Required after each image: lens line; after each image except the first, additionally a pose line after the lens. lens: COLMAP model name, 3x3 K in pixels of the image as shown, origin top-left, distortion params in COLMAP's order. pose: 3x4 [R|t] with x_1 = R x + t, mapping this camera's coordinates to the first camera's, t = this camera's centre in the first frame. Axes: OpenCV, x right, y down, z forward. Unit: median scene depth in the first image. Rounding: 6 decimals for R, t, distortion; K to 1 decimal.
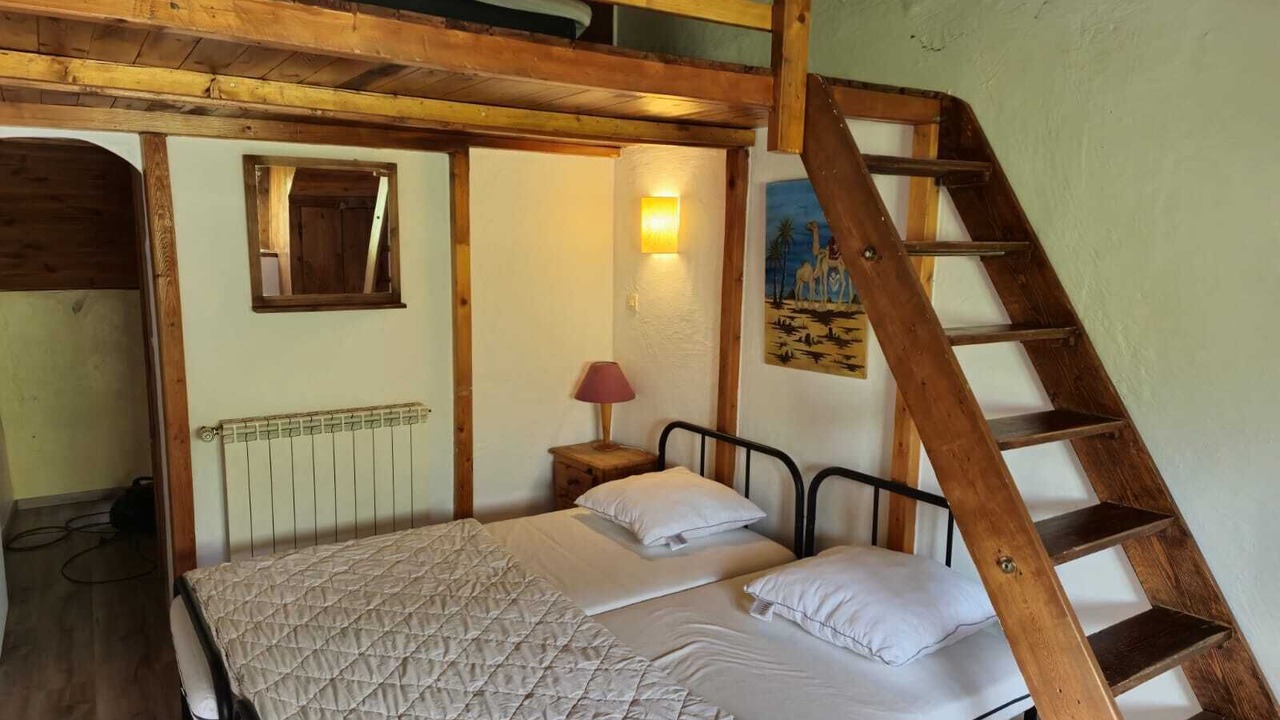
lens RADIAL K [[886.3, 0, 633.3], [0, 886.3, 369.6], [0, 0, 1]] dist [0.110969, -0.029884]
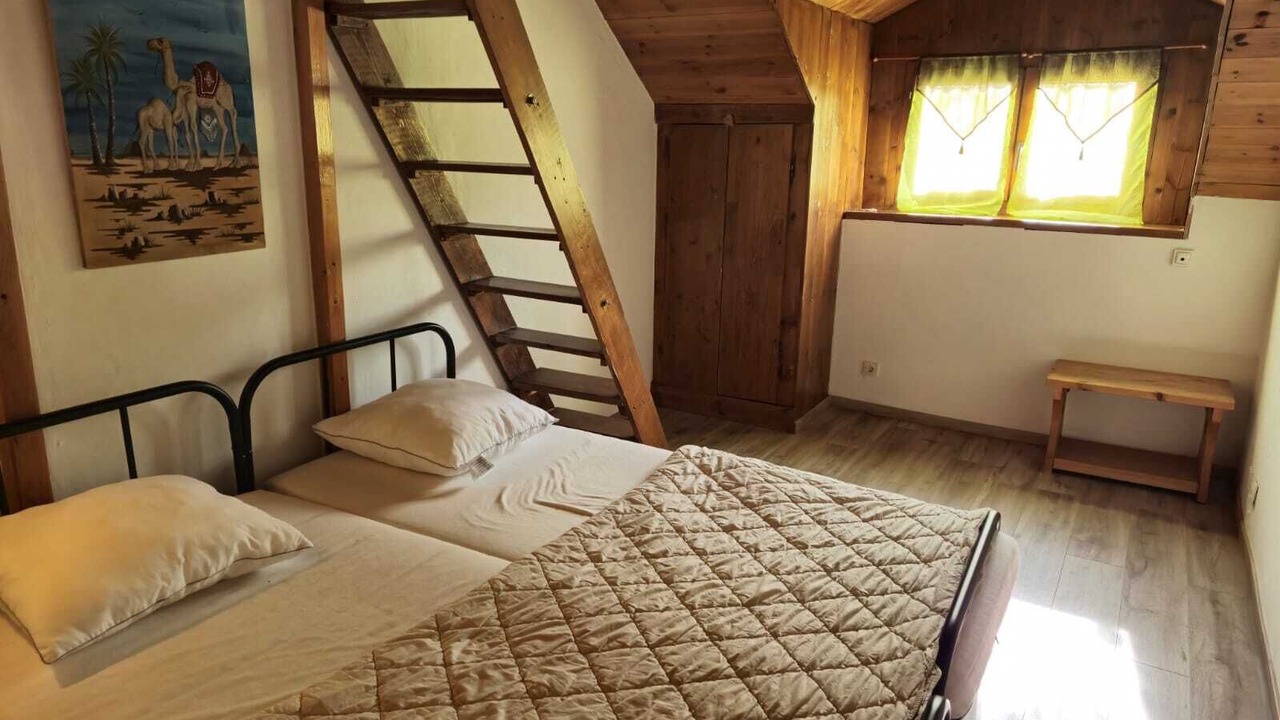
lens RADIAL K [[886.3, 0, 643.8], [0, 886.3, 359.9], [0, 0, 1]] dist [0.110969, -0.029884]
pose [[-0.451142, -0.253616, 0.855658, -0.621366], [0.090653, 0.940789, 0.326646, -0.128165], [-0.887836, 0.224932, -0.401438, 0.993100]]
